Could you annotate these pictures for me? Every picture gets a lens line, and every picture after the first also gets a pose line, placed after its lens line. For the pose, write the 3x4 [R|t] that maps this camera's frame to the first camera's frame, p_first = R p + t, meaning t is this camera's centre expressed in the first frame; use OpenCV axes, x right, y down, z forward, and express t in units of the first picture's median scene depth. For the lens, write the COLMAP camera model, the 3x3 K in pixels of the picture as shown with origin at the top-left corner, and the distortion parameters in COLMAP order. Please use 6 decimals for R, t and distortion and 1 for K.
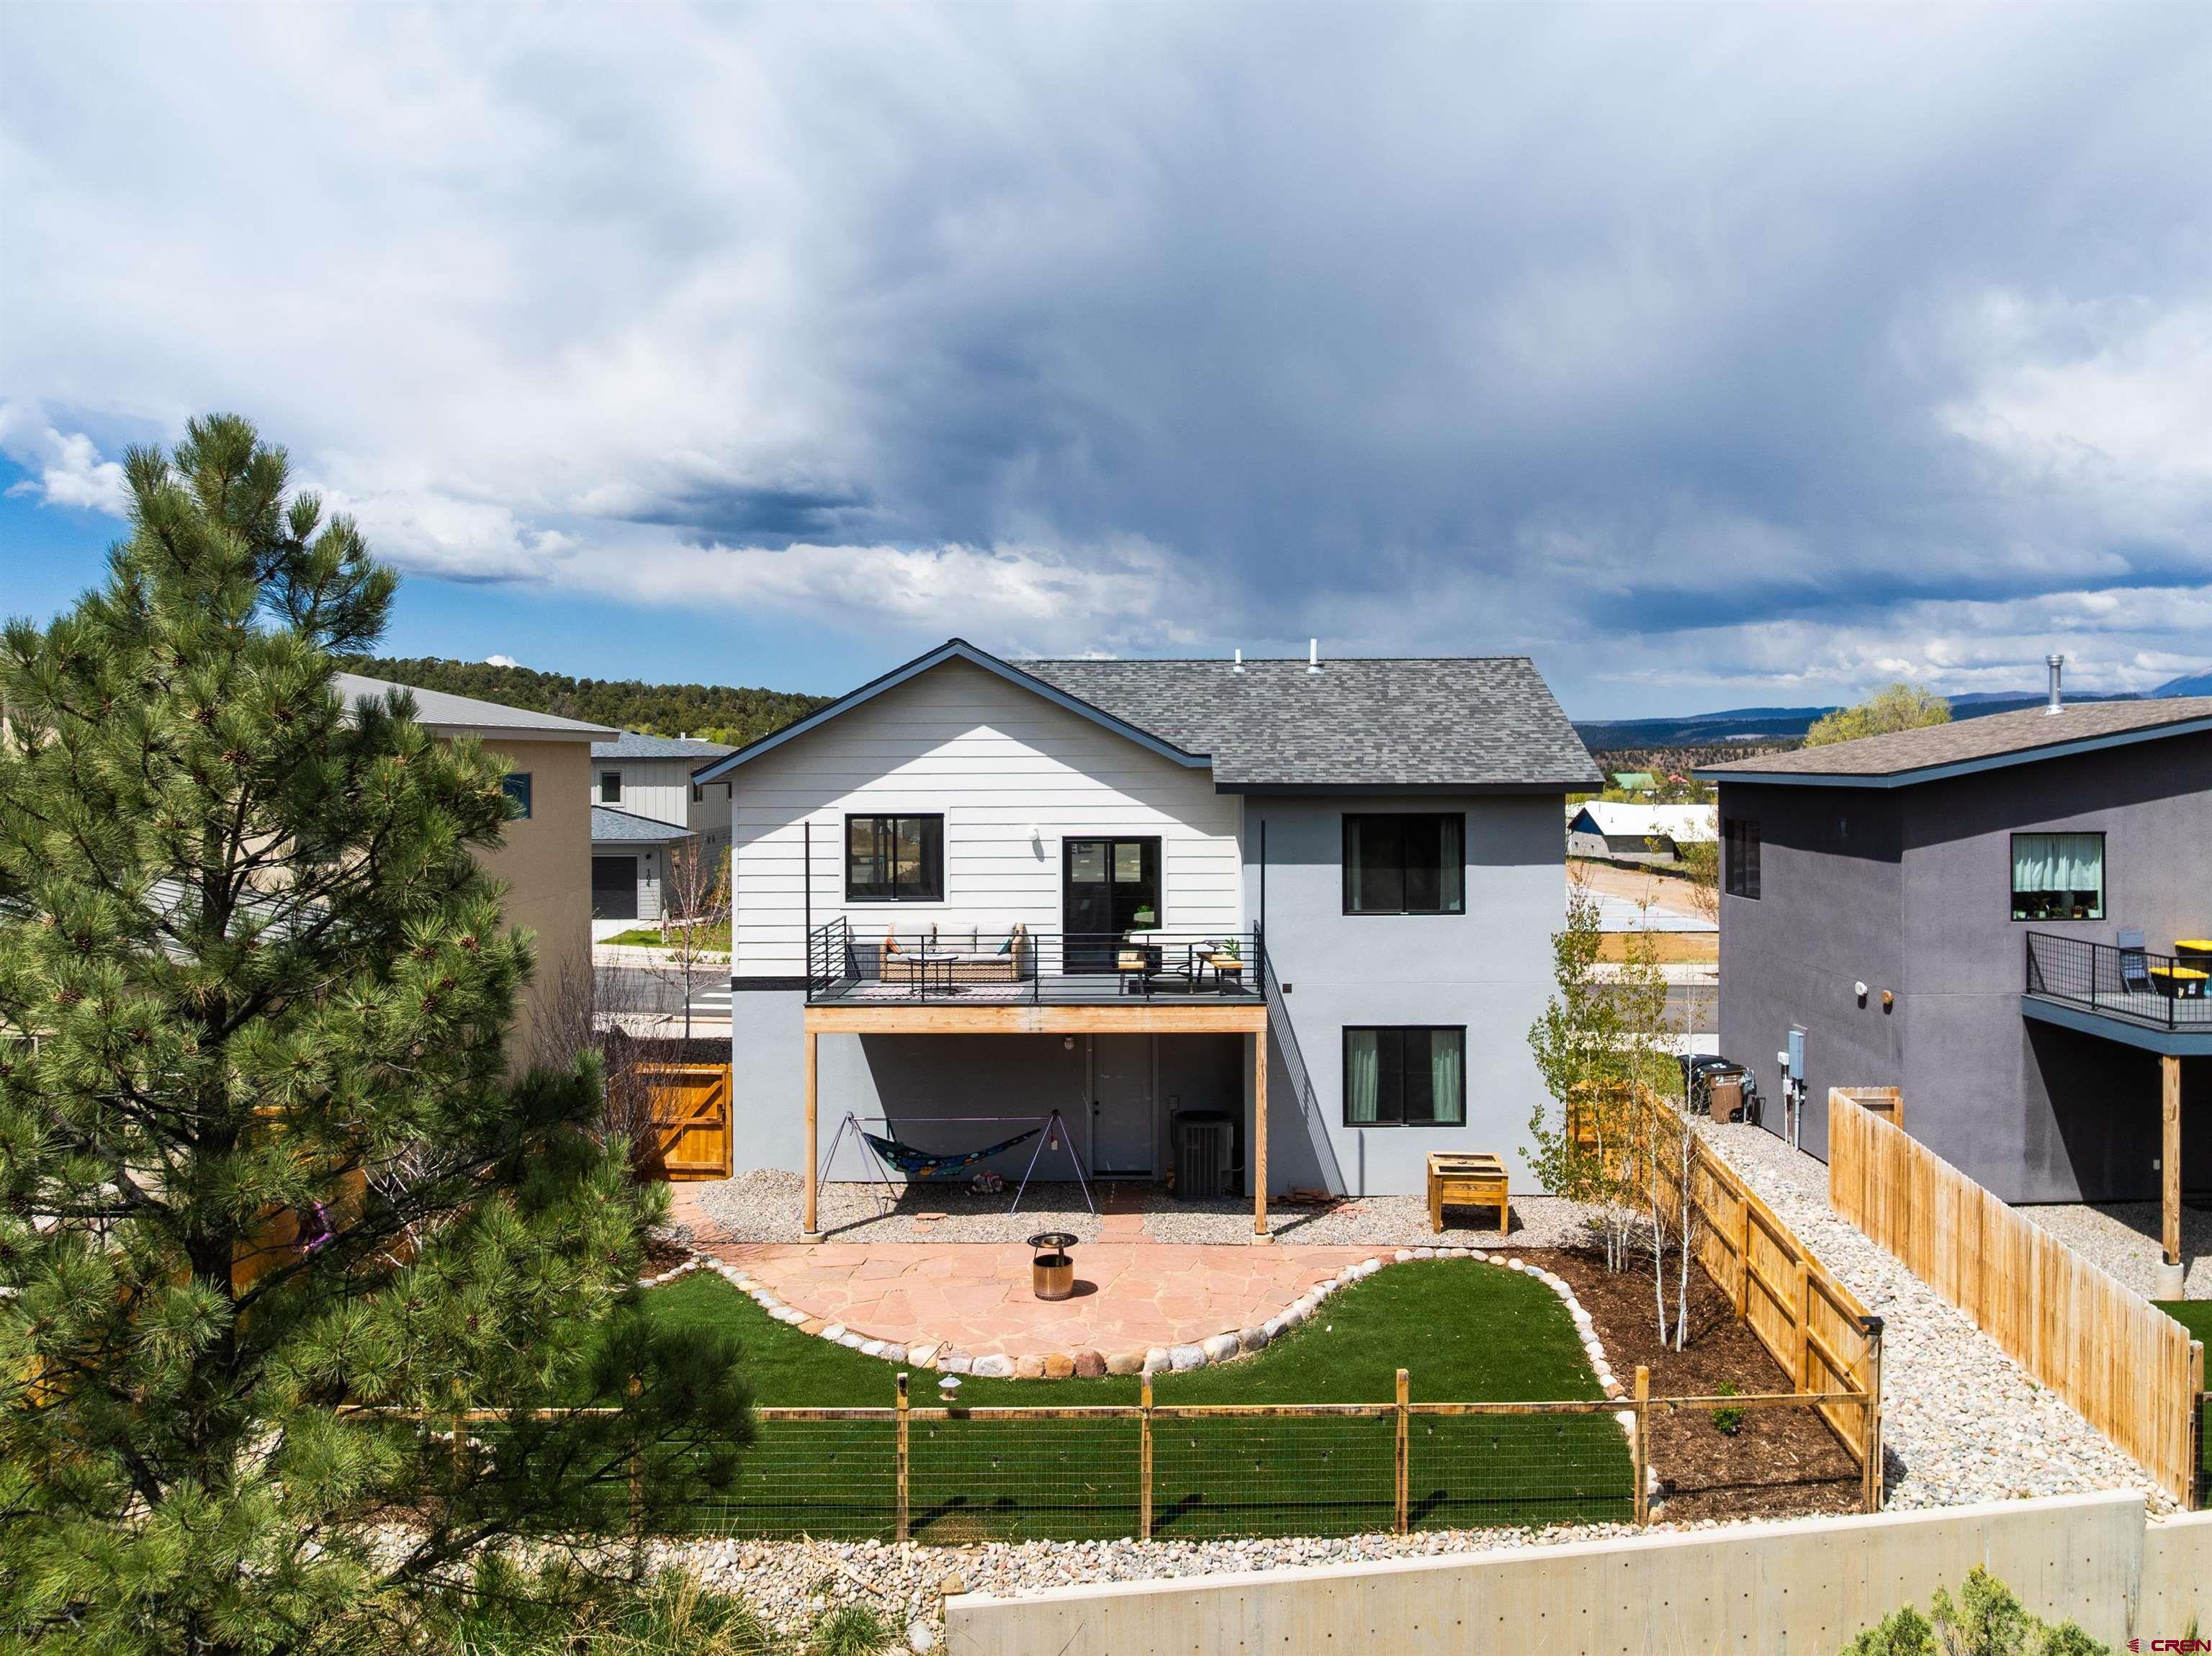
lens RADIAL K [[1688.4, 0, 1148.4], [0, 1688.4, 733.4], [0, 0, 1]] dist [-0.054891, -0.000891]
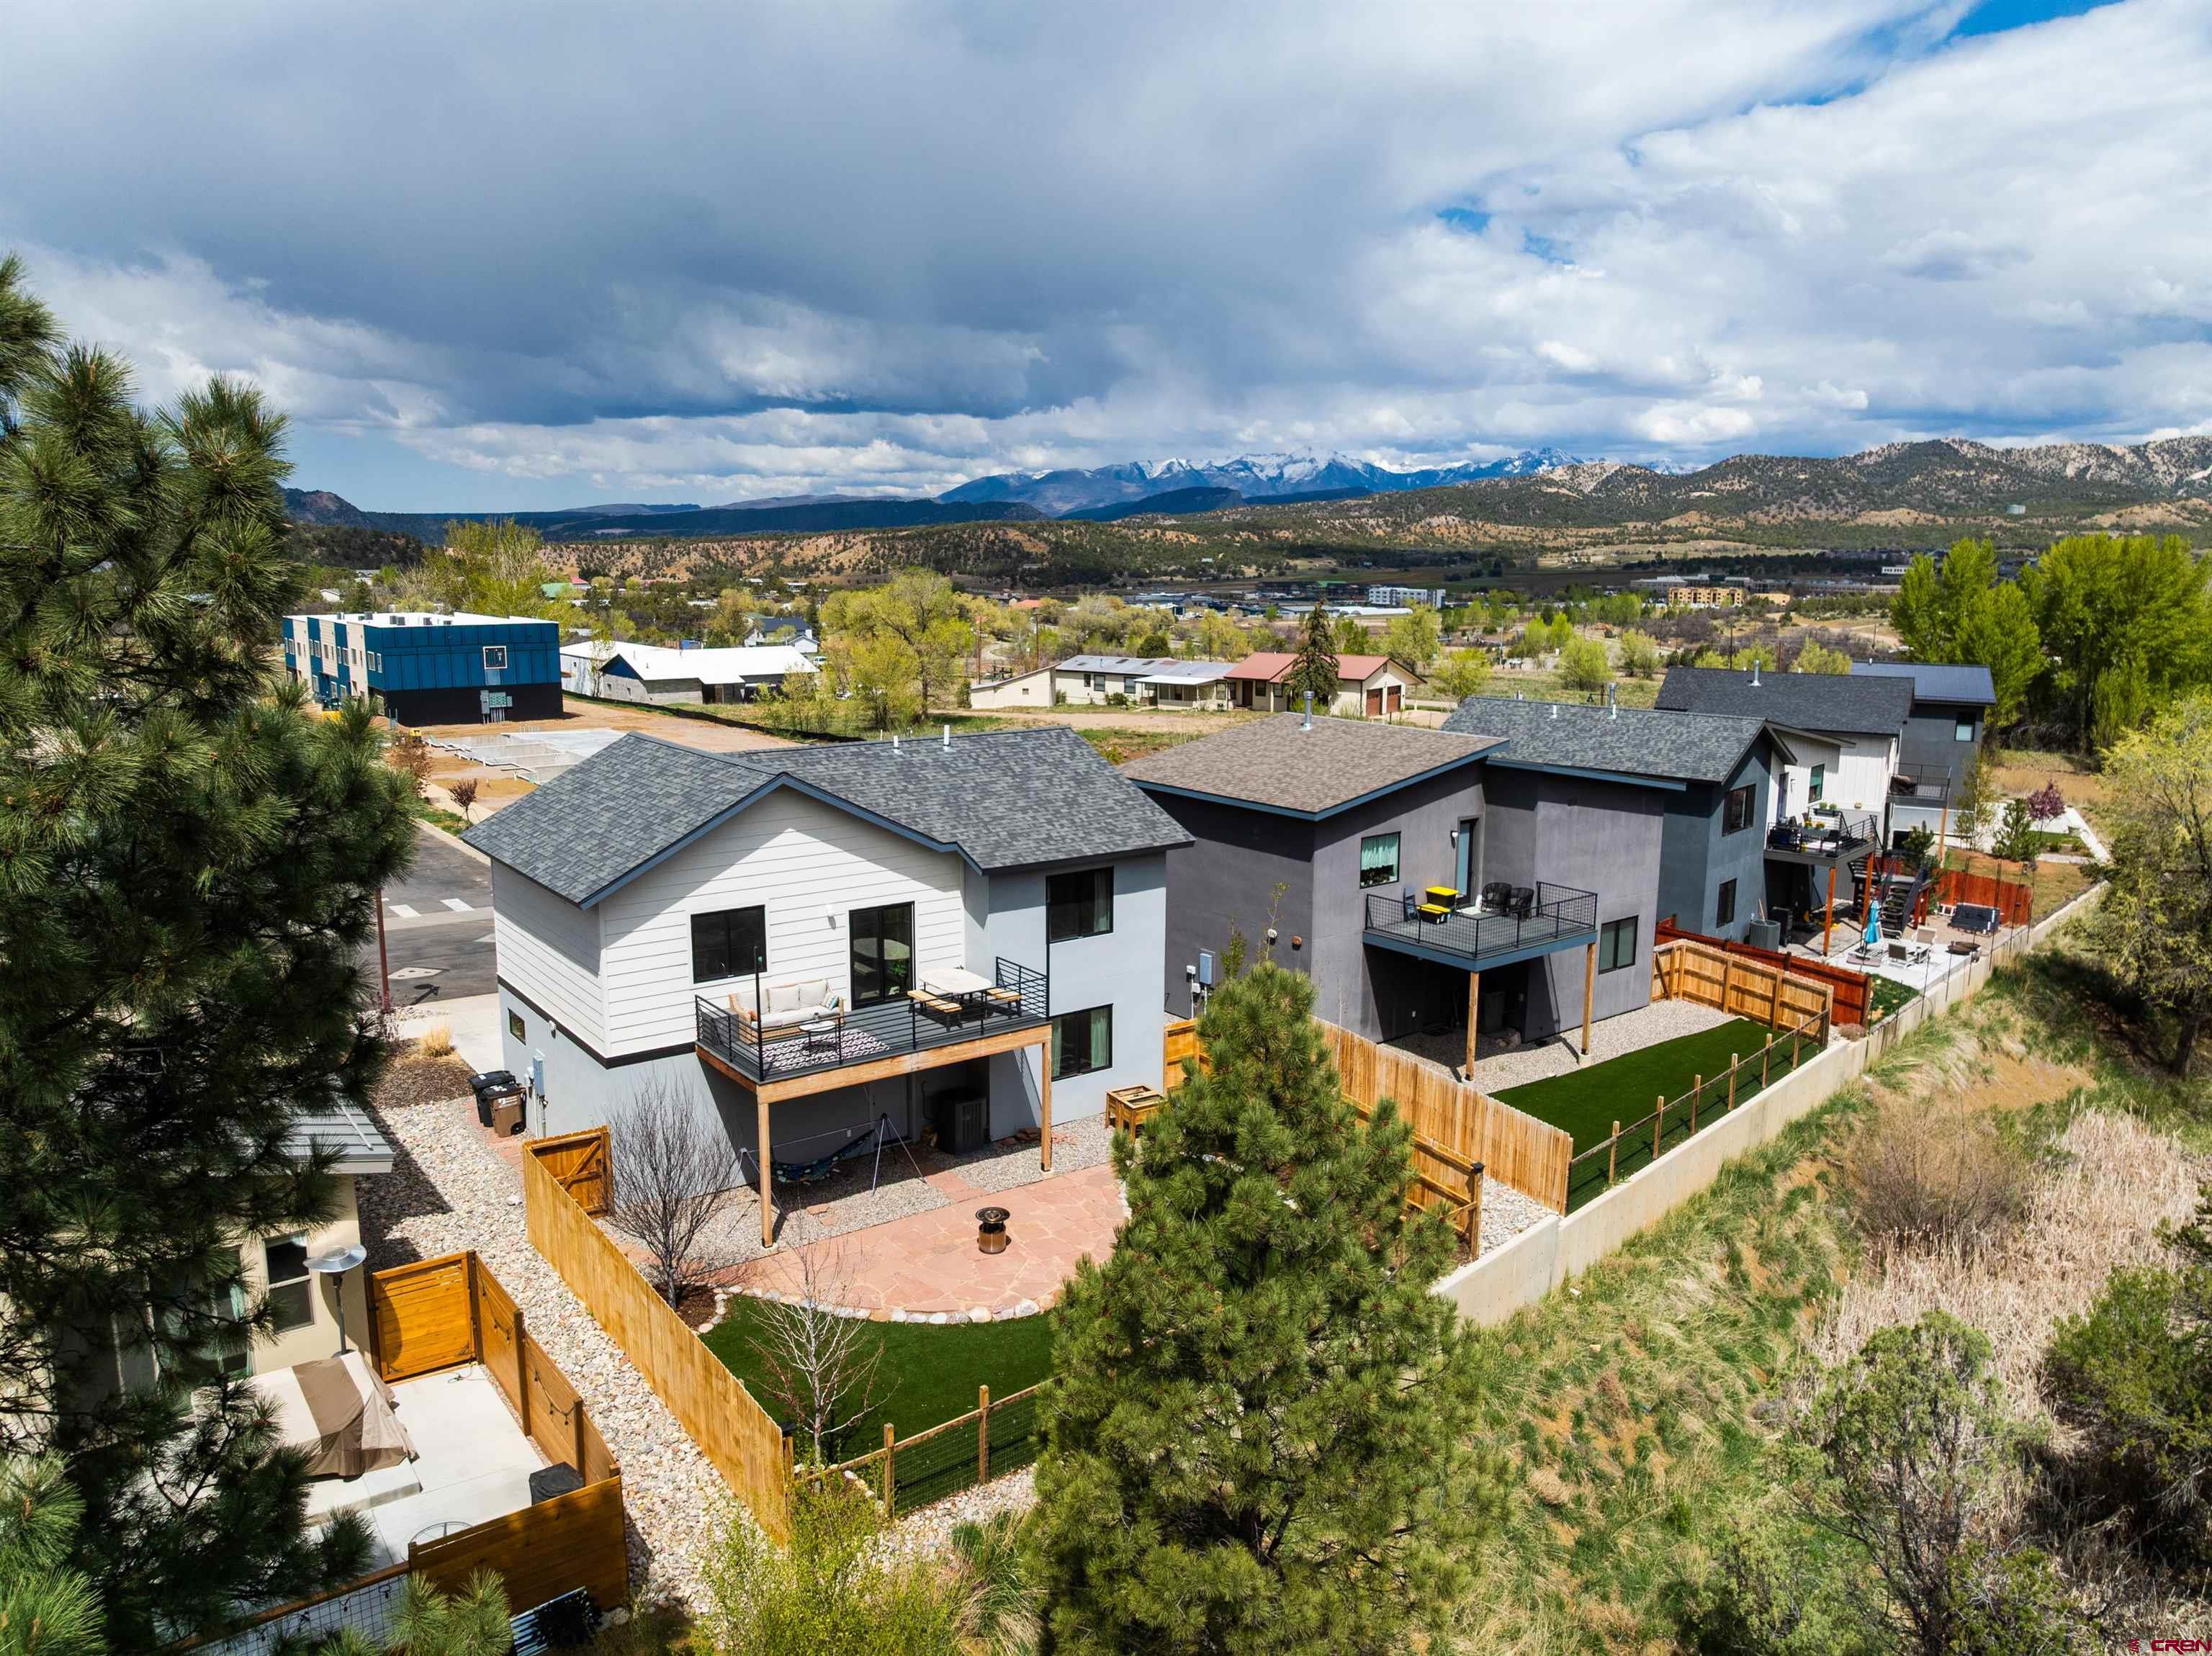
lens RADIAL K [[1537.7, 0, 1106.0], [0, 1537.7, 828.0], [0, 0, 1]] dist [-0.076146, 0.052015]
pose [[0.794971, -0.098011, 0.598678, -0.615264], [-0.020366, 0.981995, 0.187808, -0.236308], [-0.606306, -0.161494, 0.778661, -0.047156]]
